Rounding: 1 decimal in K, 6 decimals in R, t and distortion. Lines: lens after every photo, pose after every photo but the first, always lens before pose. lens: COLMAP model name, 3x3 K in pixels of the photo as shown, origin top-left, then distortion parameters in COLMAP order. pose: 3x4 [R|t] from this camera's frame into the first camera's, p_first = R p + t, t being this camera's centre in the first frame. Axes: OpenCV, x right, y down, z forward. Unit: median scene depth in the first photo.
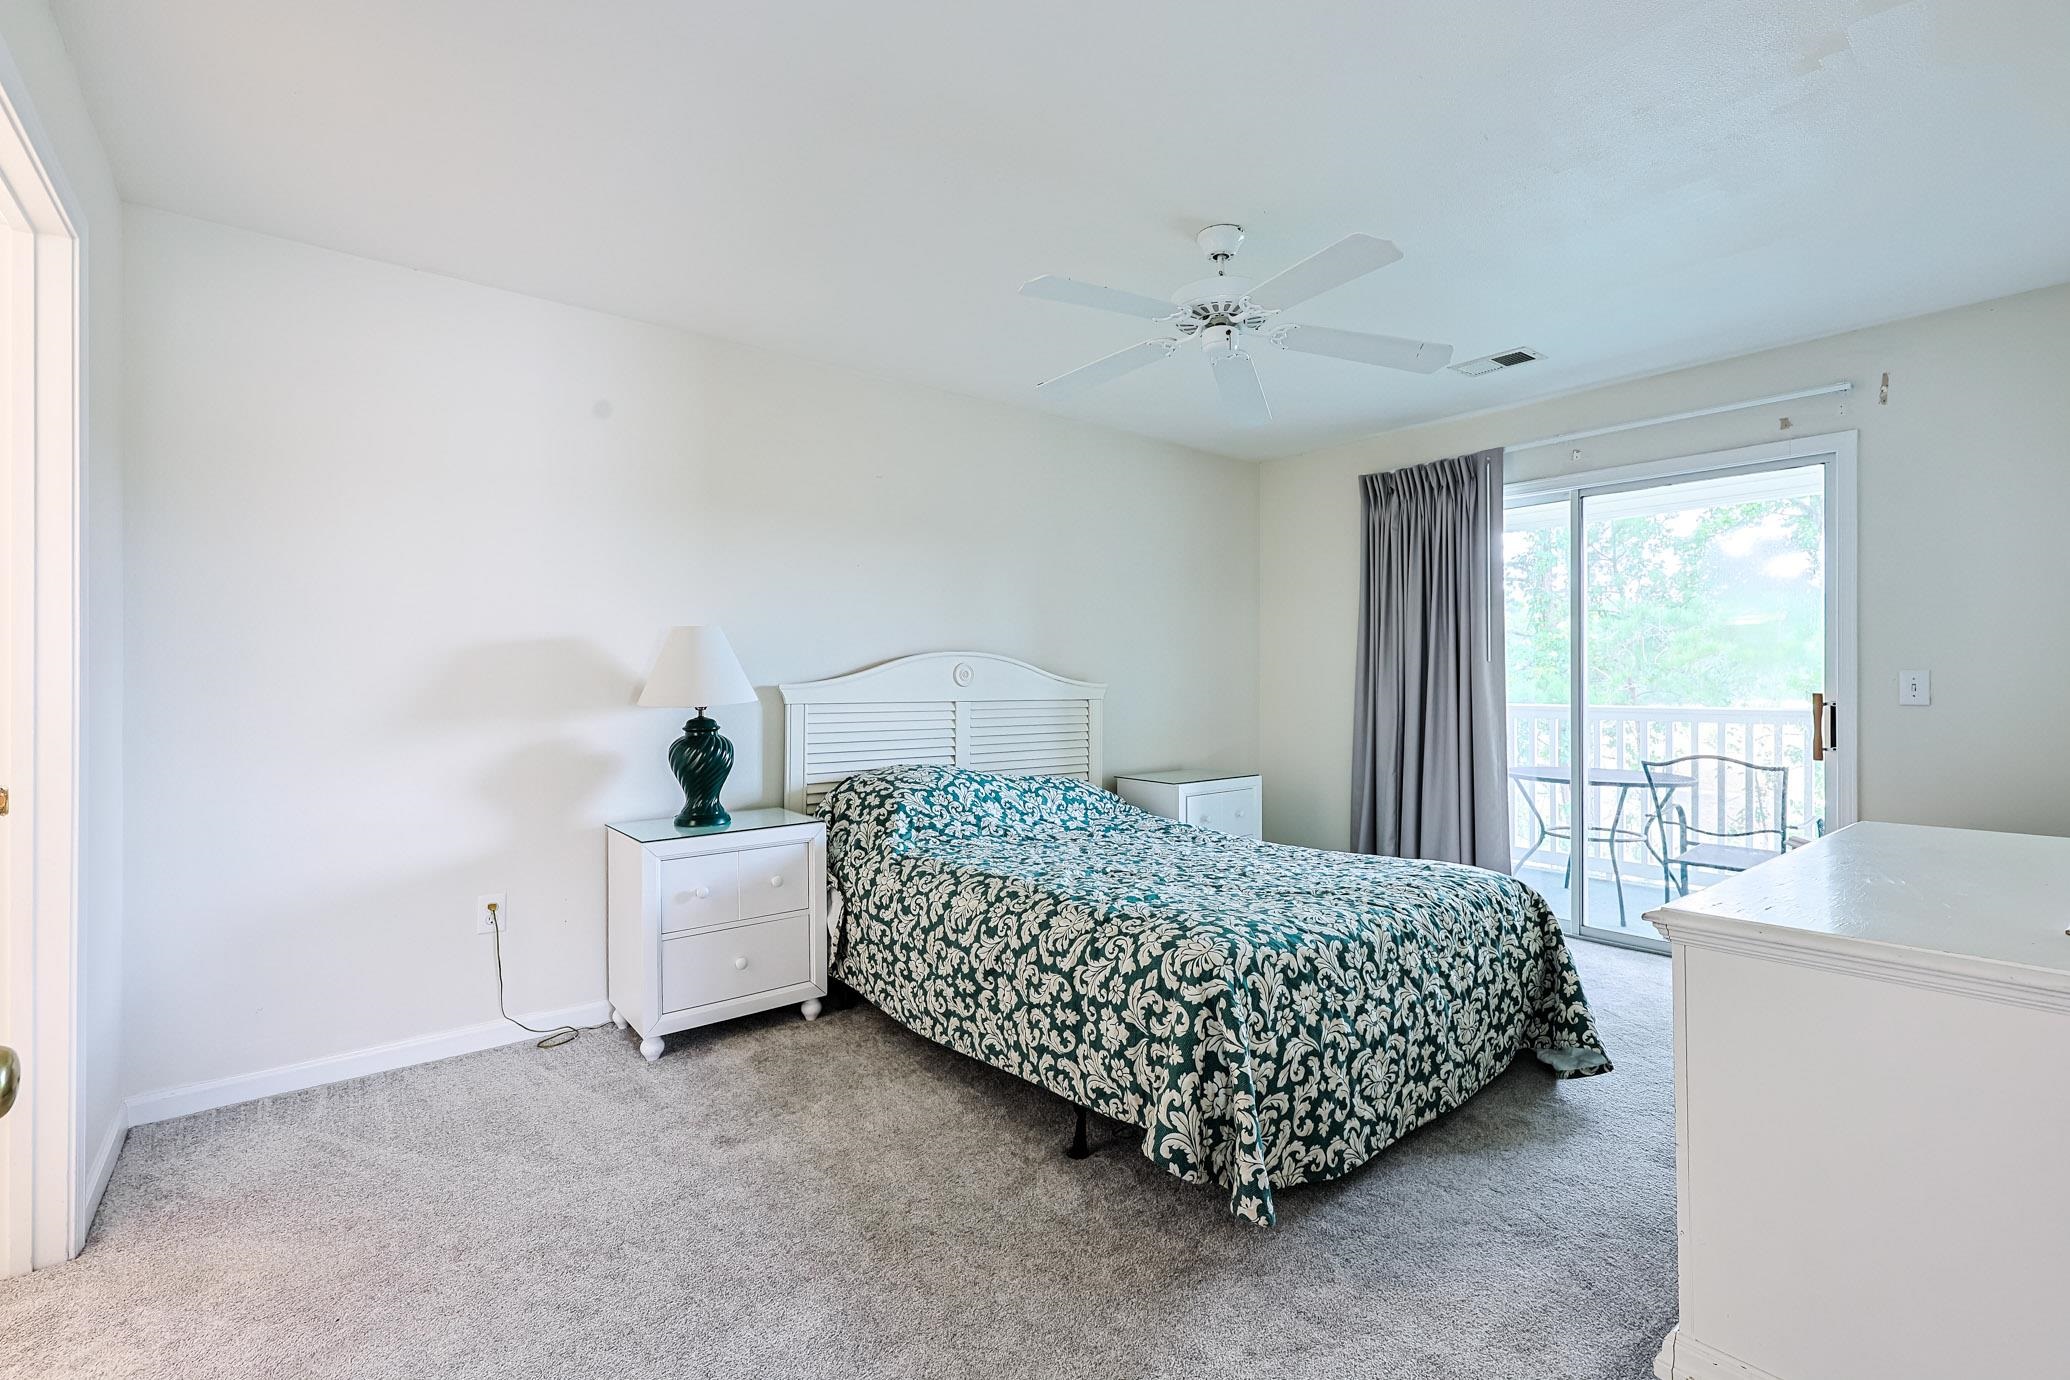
lens RADIAL K [[897.5, 0, 1035.0], [0, 897.5, 690.0], [0, 0, 1]] dist [-0.015262, 0.000069]
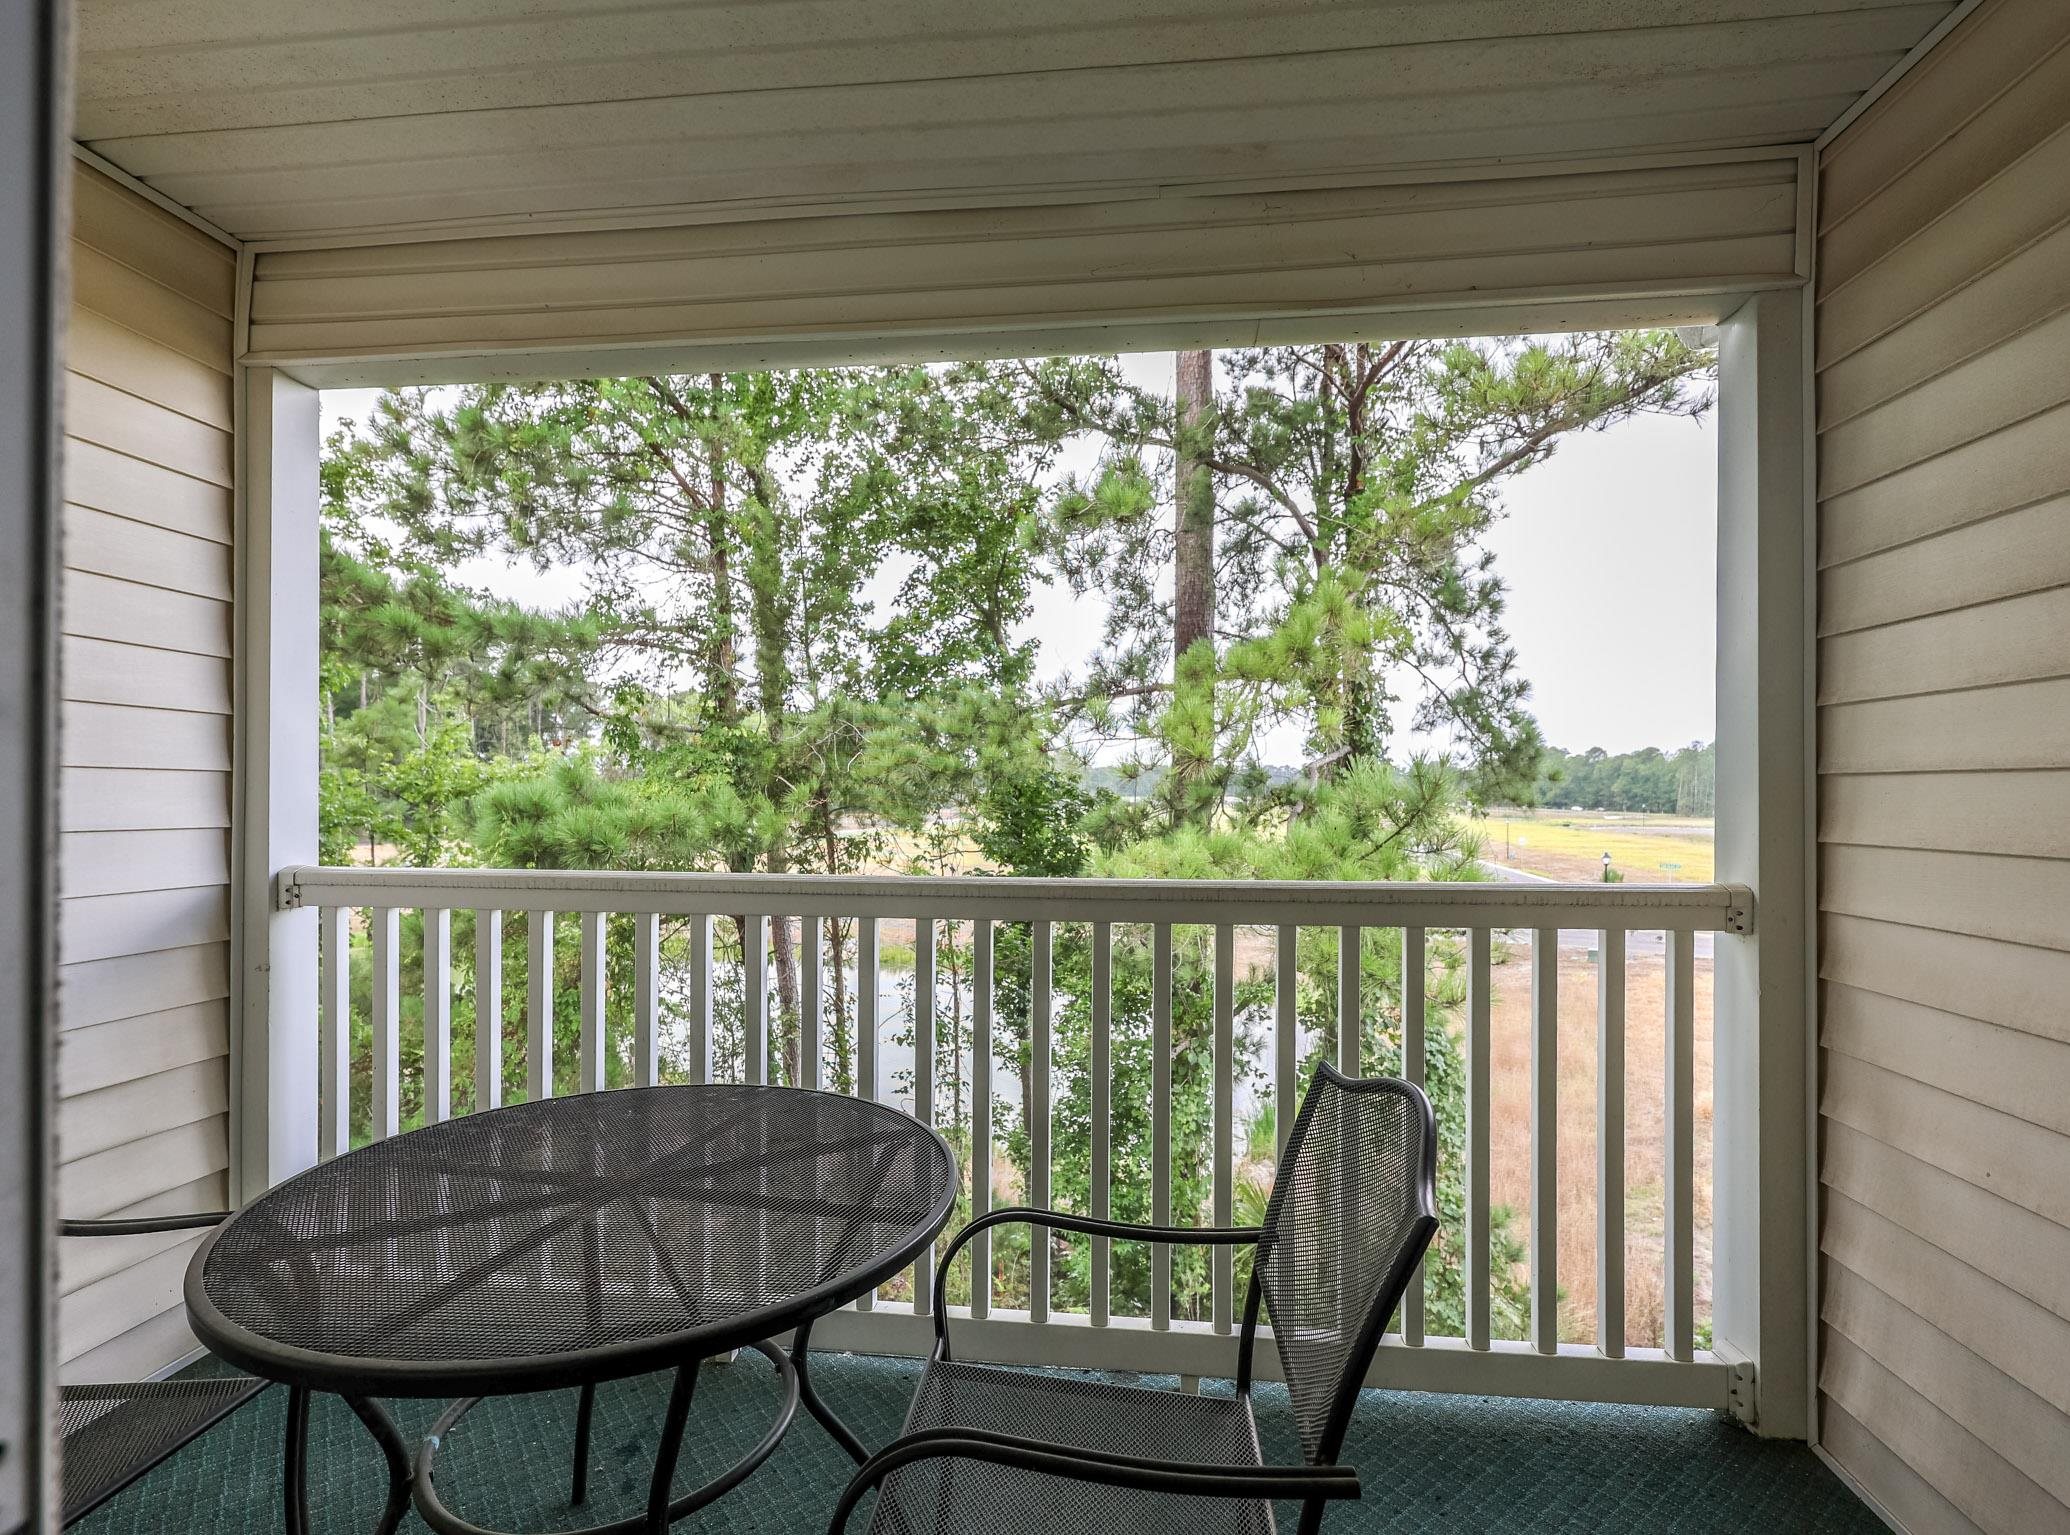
lens RADIAL K [[991.5, 0, 1028.5], [0, 991.5, 793.9], [0, 0, 1]] dist [0.000272, 0.000074]
pose [[0.707298, 0.005129, 0.706897, 0.202827], [-0.000792, 0.999979, -0.006463, -0.005996], [-0.706915, 0.004011, 0.707287, 0.288357]]
